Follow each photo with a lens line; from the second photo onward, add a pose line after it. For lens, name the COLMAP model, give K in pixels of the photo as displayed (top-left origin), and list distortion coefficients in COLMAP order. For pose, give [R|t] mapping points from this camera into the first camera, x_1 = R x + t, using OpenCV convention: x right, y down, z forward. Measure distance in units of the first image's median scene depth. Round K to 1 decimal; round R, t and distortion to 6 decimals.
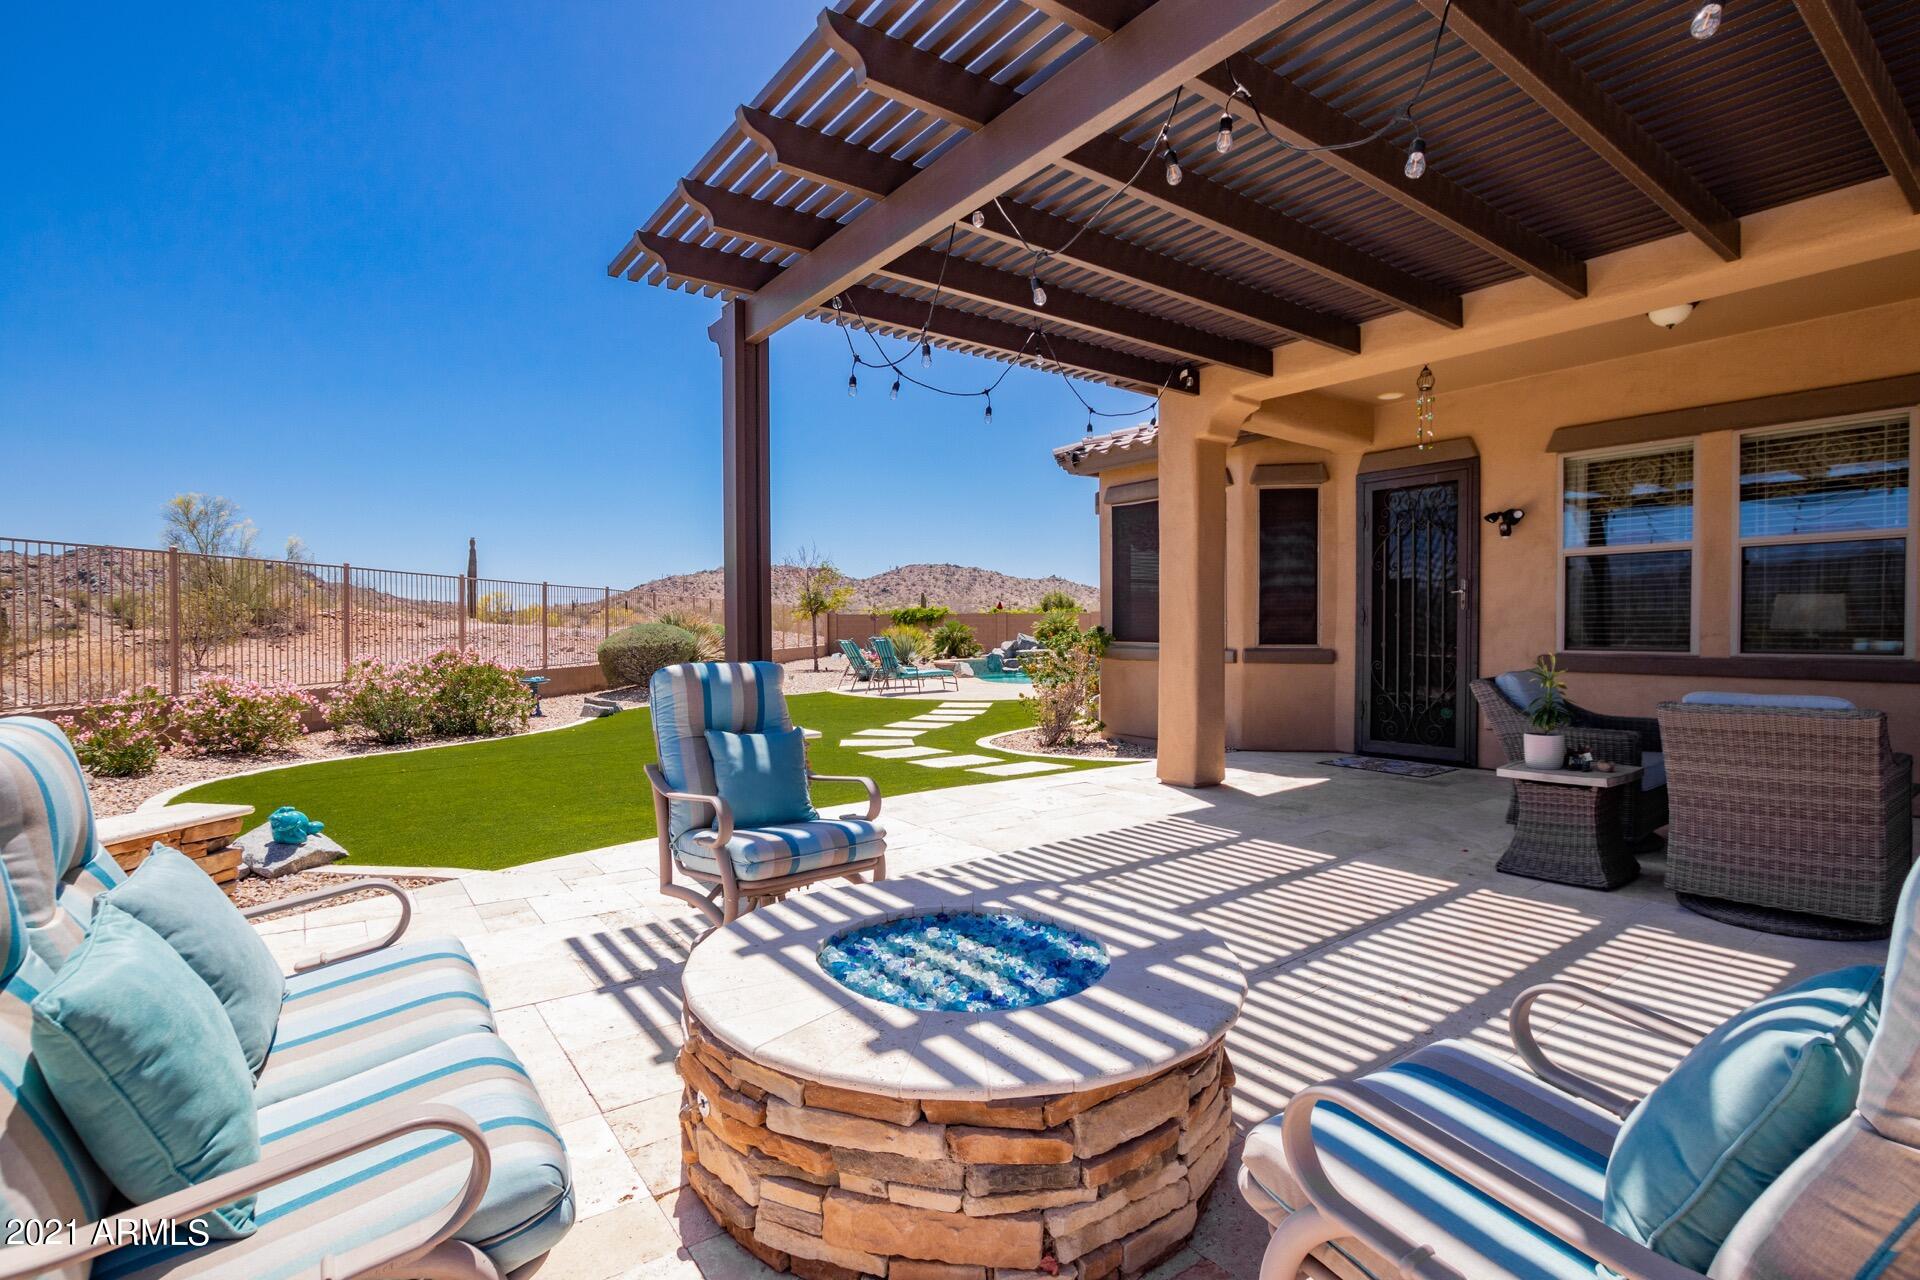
lens RADIAL K [[907.8, 0, 947.6], [0, 907.8, 643.4], [0, 0, 1]] dist [-0.037030, 0.000006]
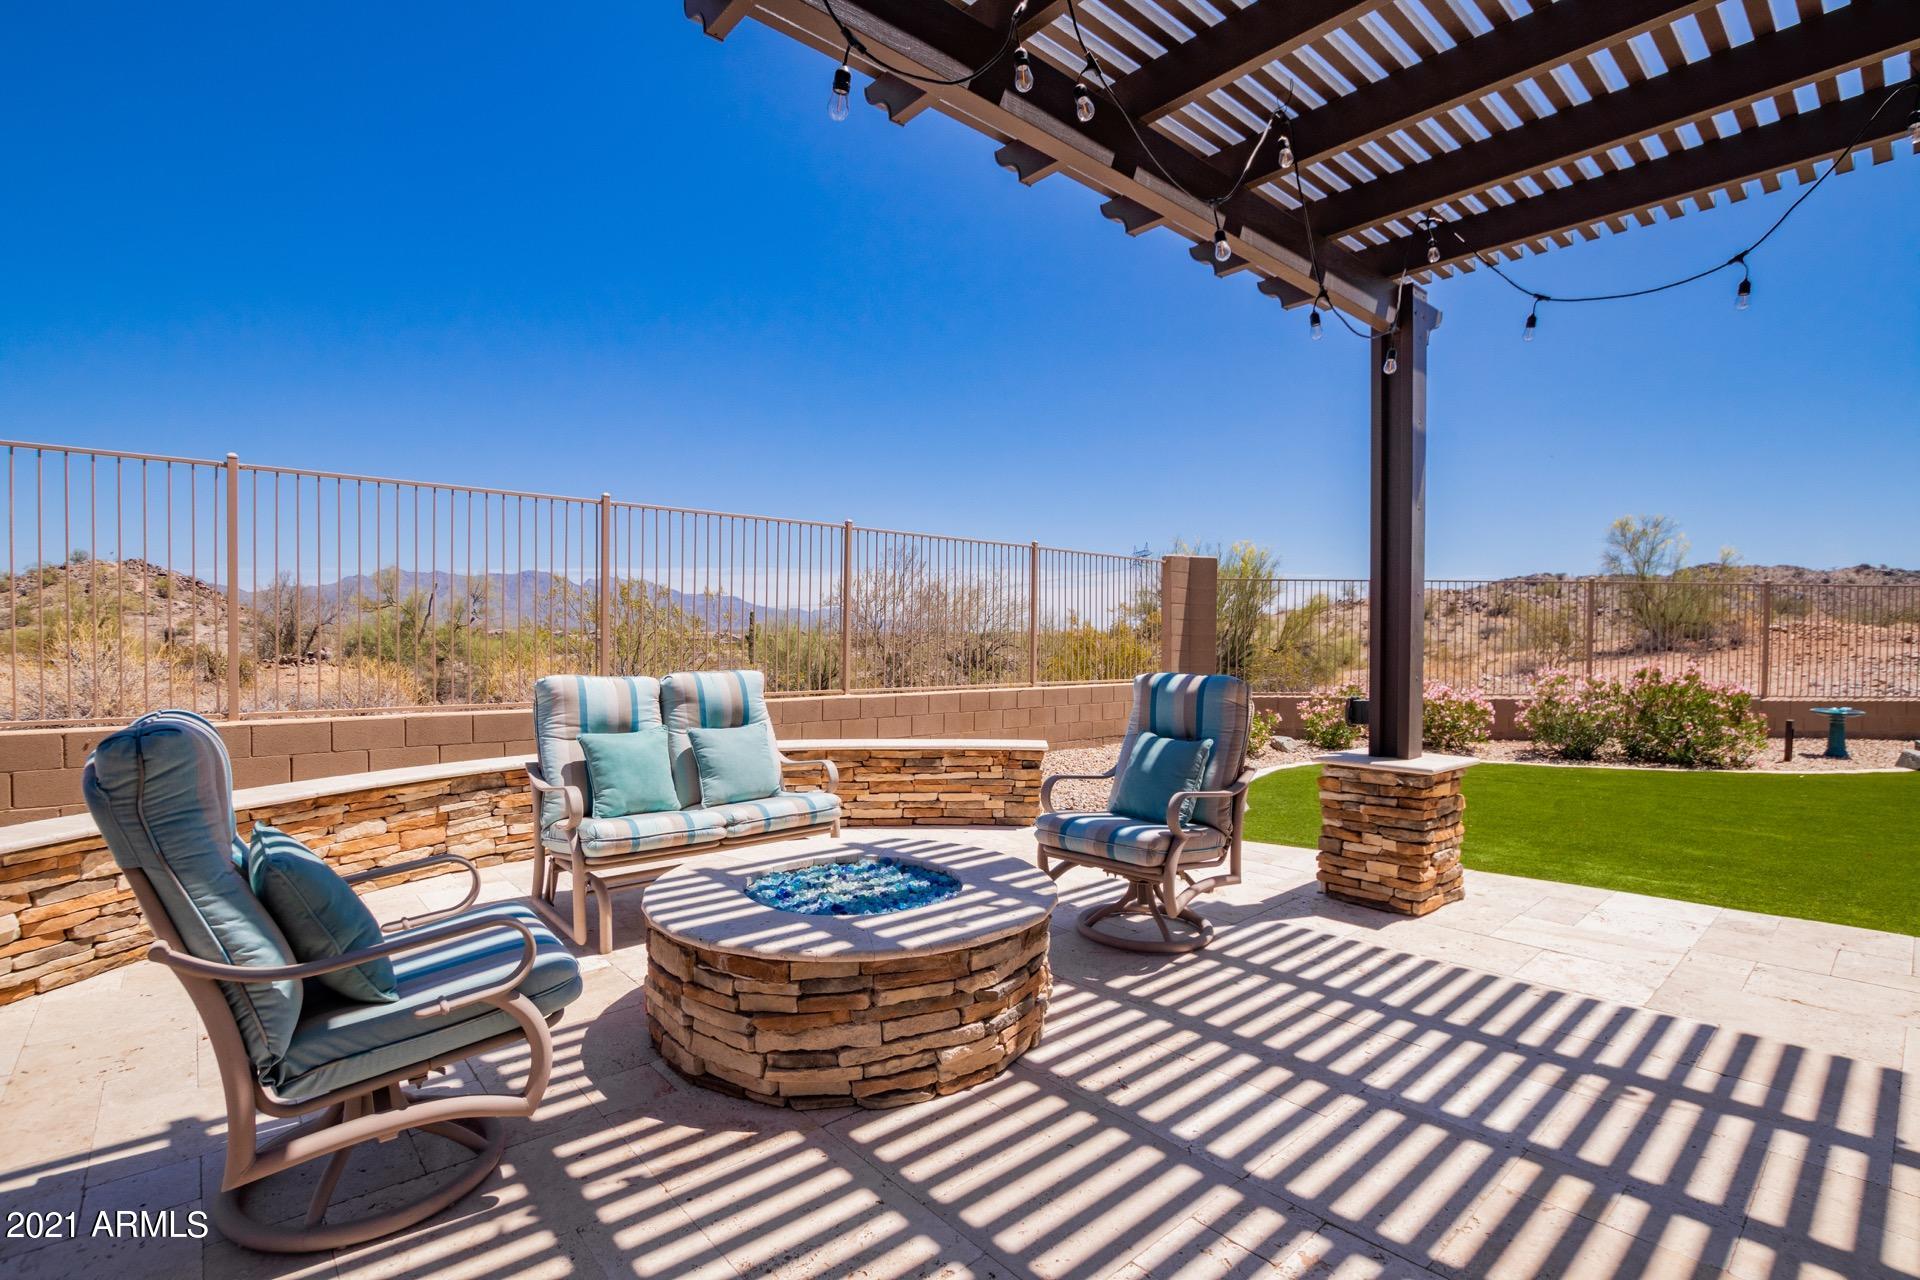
lens RADIAL K [[880.2, 0, 958.6], [0, 880.2, 647.4], [0, 0, 1]] dist [0.002021, 0.000159]
pose [[0.090699, 0.008662, -0.995841, 0.625213], [-0.017545, 0.999821, 0.007099, -0.015400], [0.995724, 0.016828, 0.090835, 0.467161]]
